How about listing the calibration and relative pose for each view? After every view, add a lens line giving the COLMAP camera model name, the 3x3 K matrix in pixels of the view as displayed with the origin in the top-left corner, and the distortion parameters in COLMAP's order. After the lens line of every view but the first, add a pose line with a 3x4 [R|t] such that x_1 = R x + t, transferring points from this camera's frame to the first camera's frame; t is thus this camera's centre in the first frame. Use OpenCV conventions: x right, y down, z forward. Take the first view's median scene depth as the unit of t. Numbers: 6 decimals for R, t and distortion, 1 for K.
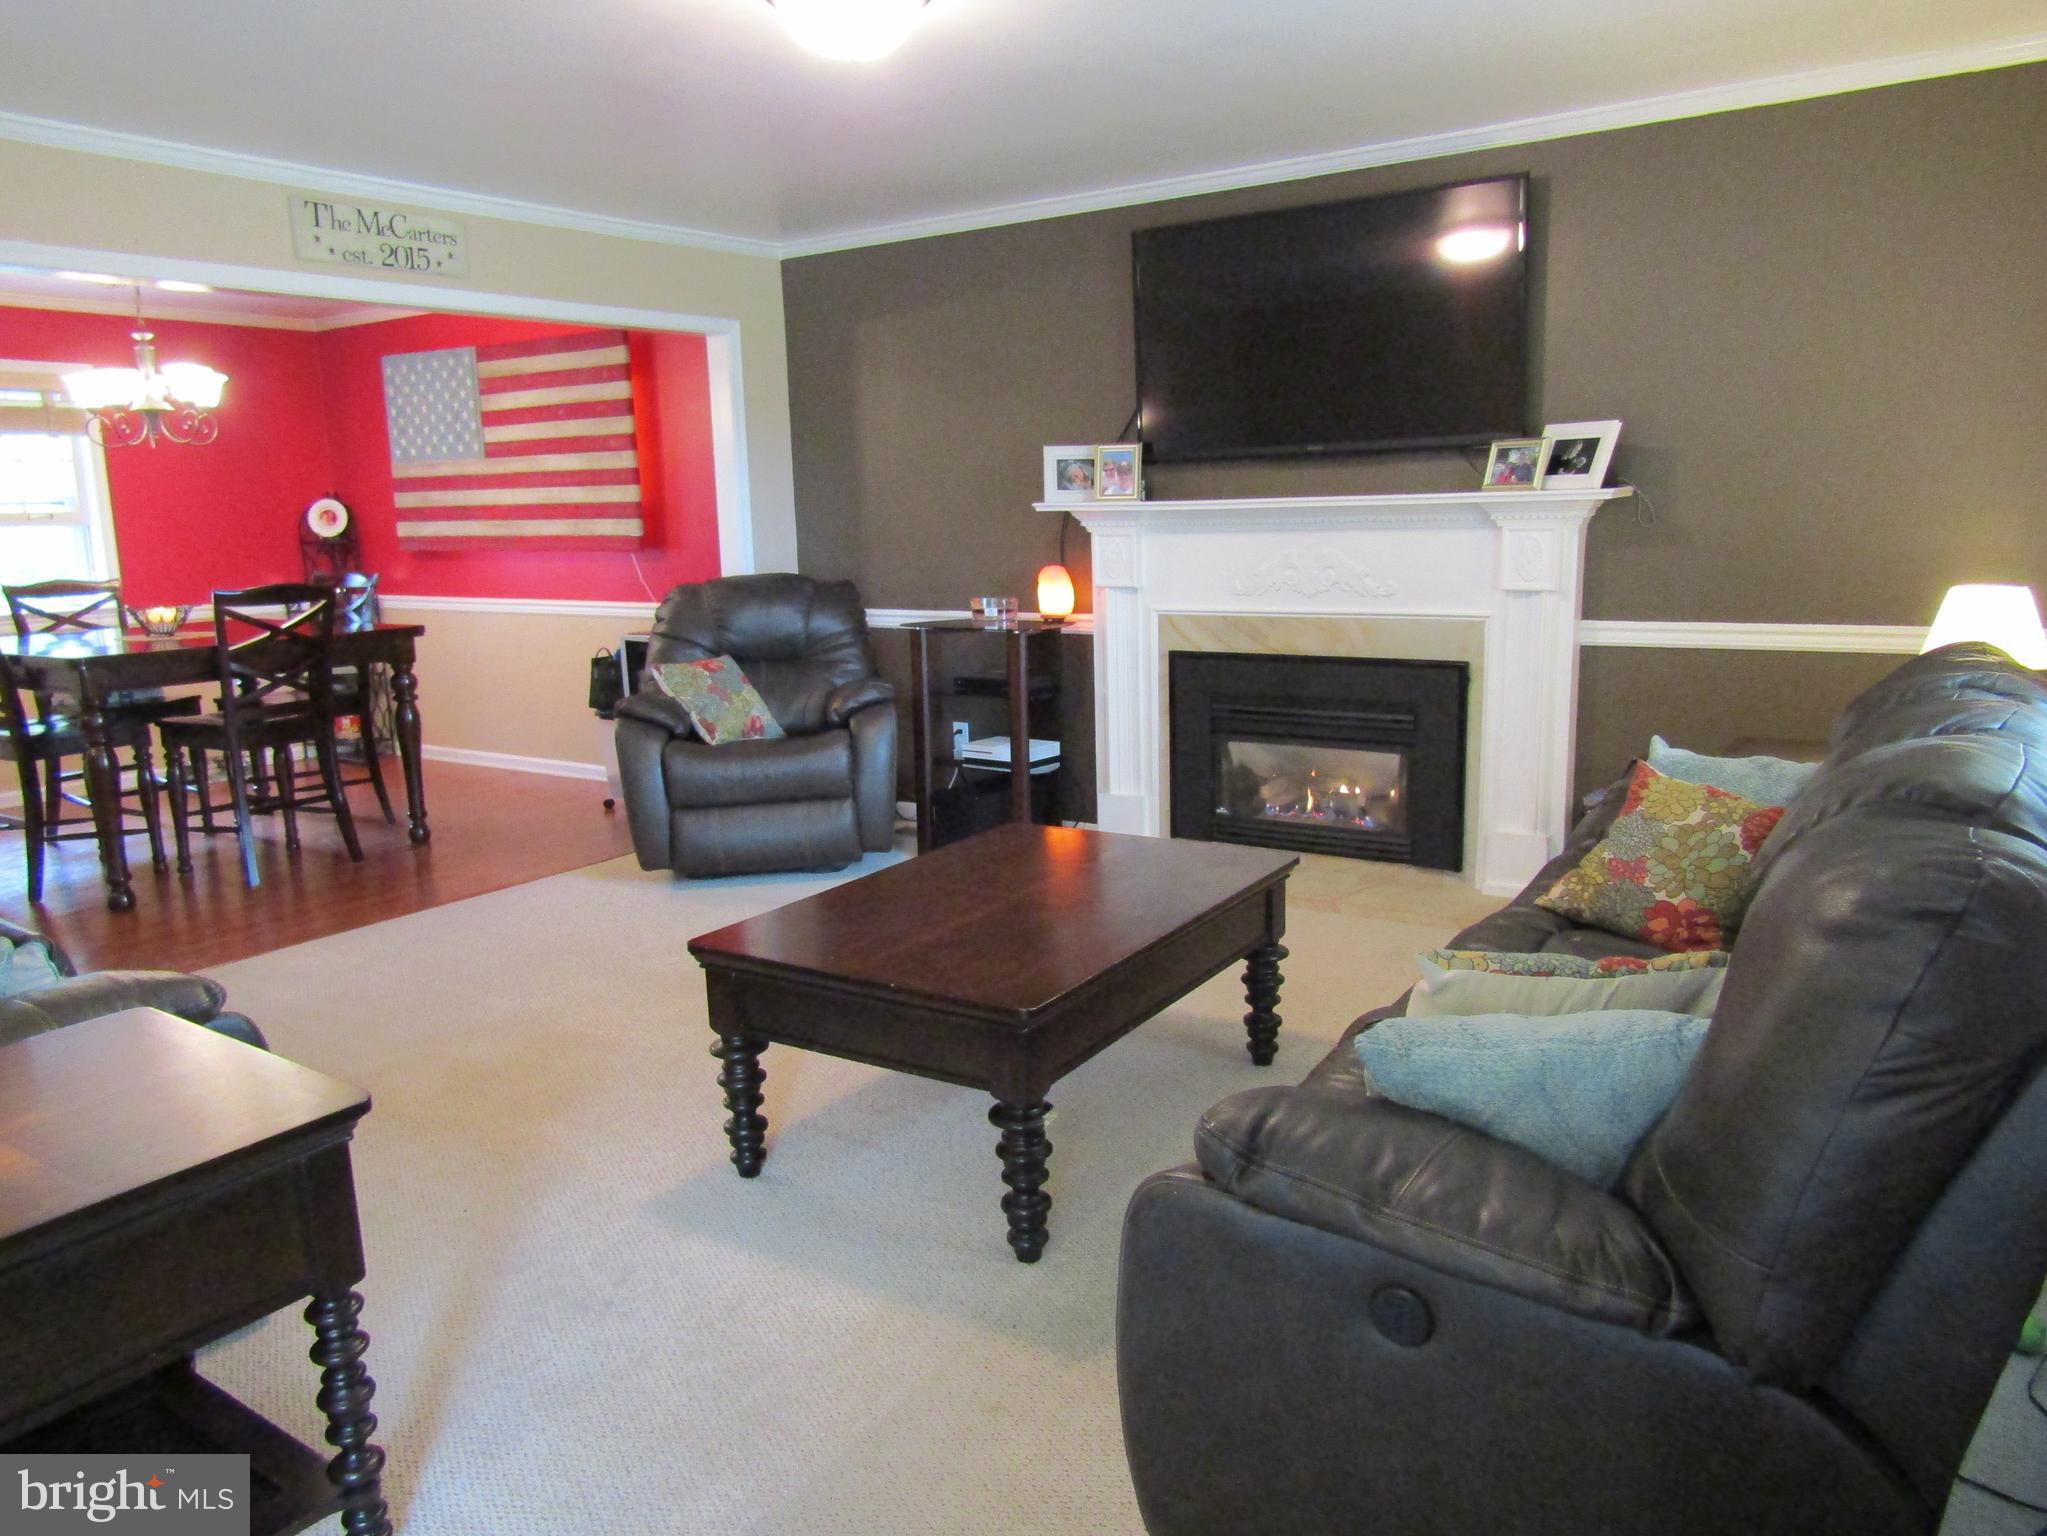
lens RADIAL K [[1452.9, 0, 1023.5], [0, 1452.9, 768.0], [0, 0, 1]] dist [-0.015856, 0.001604]
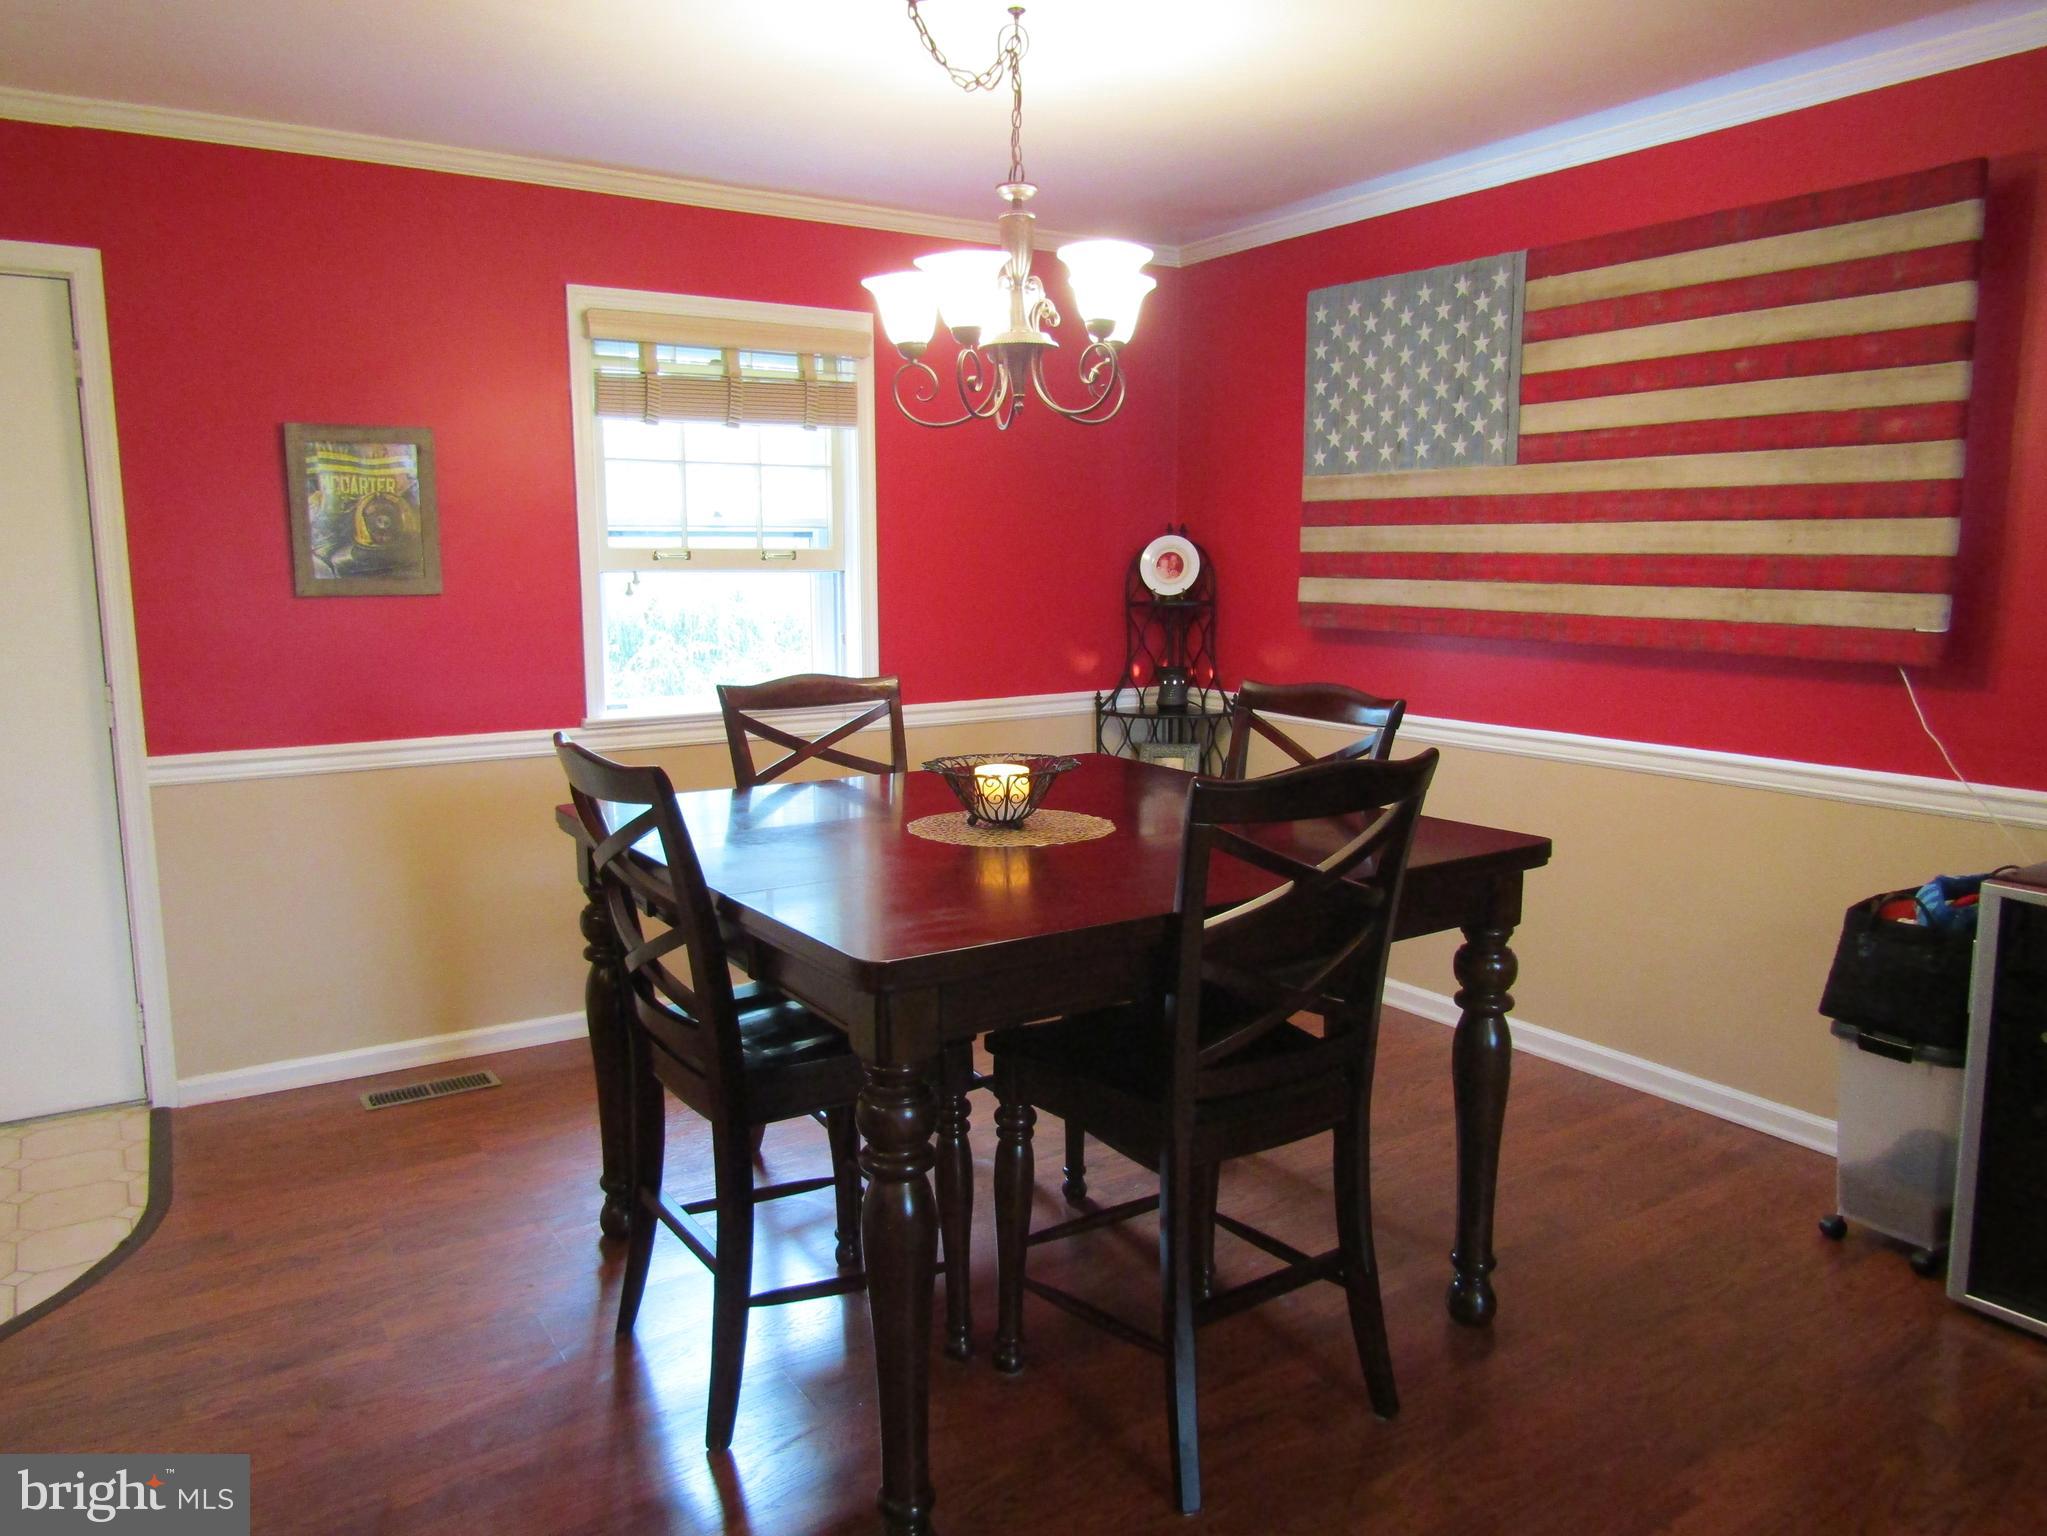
lens RADIAL K [[1437.2, 0, 1023.5], [0, 1437.2, 768.0], [0, 0, 1]] dist [-0.008147, 0.000568]
pose [[0.917089, 0.079443, -0.390688, -0.432031], [-0.088878, 0.996024, -0.006096, -0.113654], [0.388650, 0.040314, 0.920503, 0.608585]]
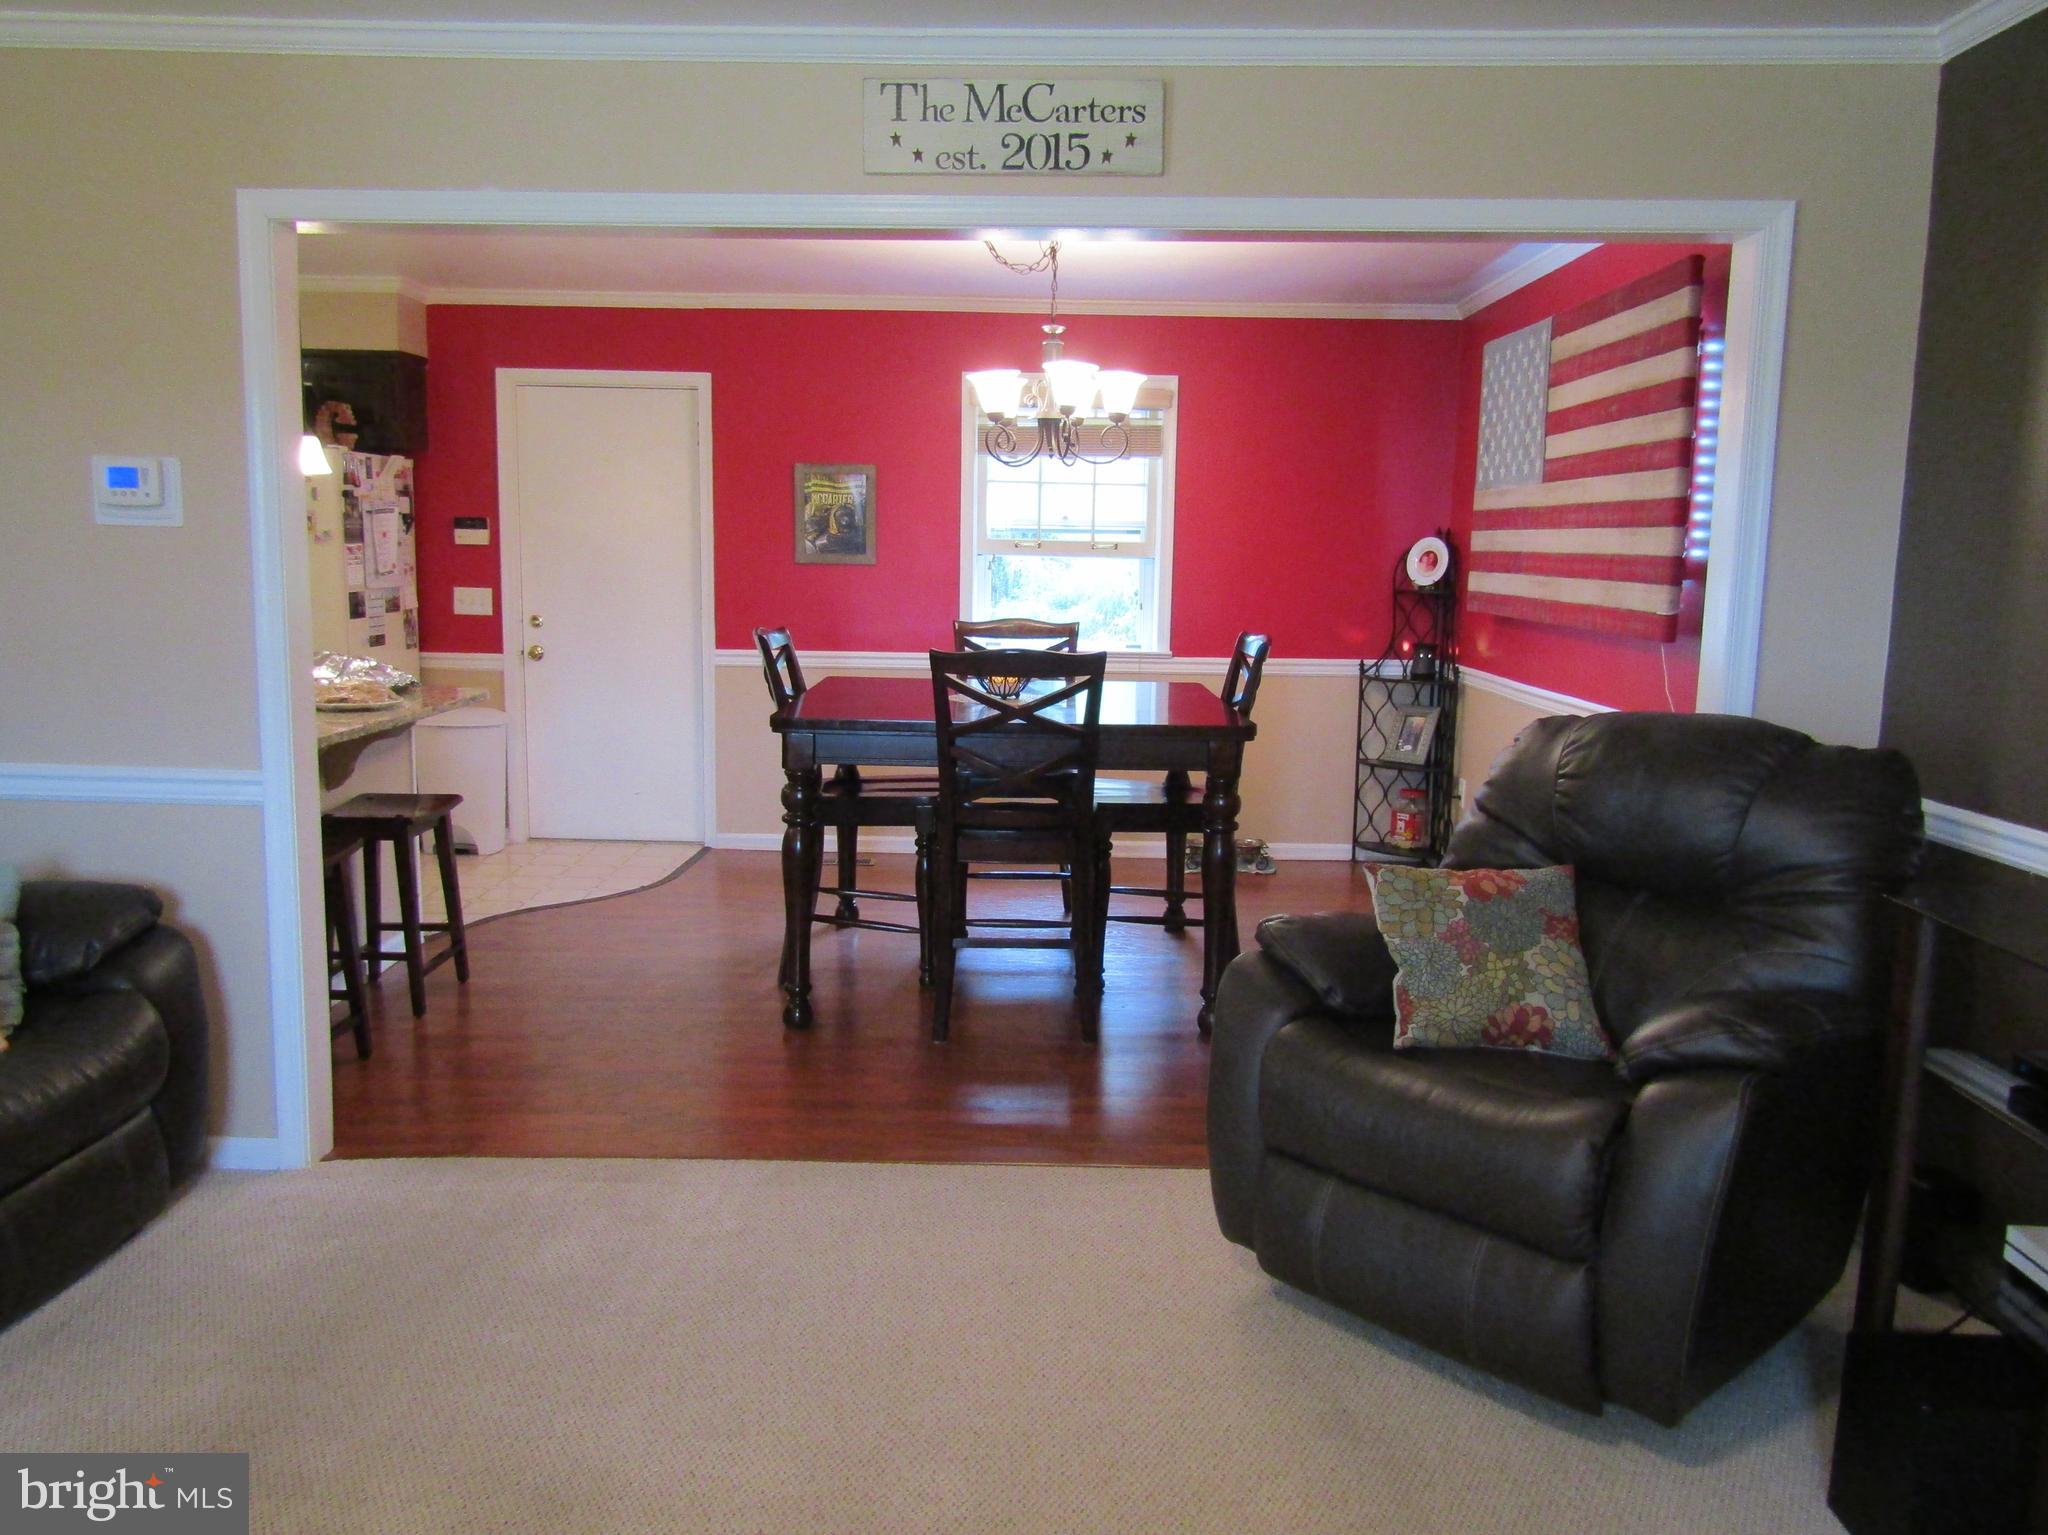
lens RADIAL K [[1527.2, 0, 1024.0], [0, 1527.2, 767.5], [0, 0, 1]] dist [-0.001068, -0.001071]
pose [[0.553964, 0.150548, -0.818816, 0.123747], [-0.177628, 0.982241, 0.060423, -0.112928], [0.813371, 0.111973, 0.570868, 0.556183]]
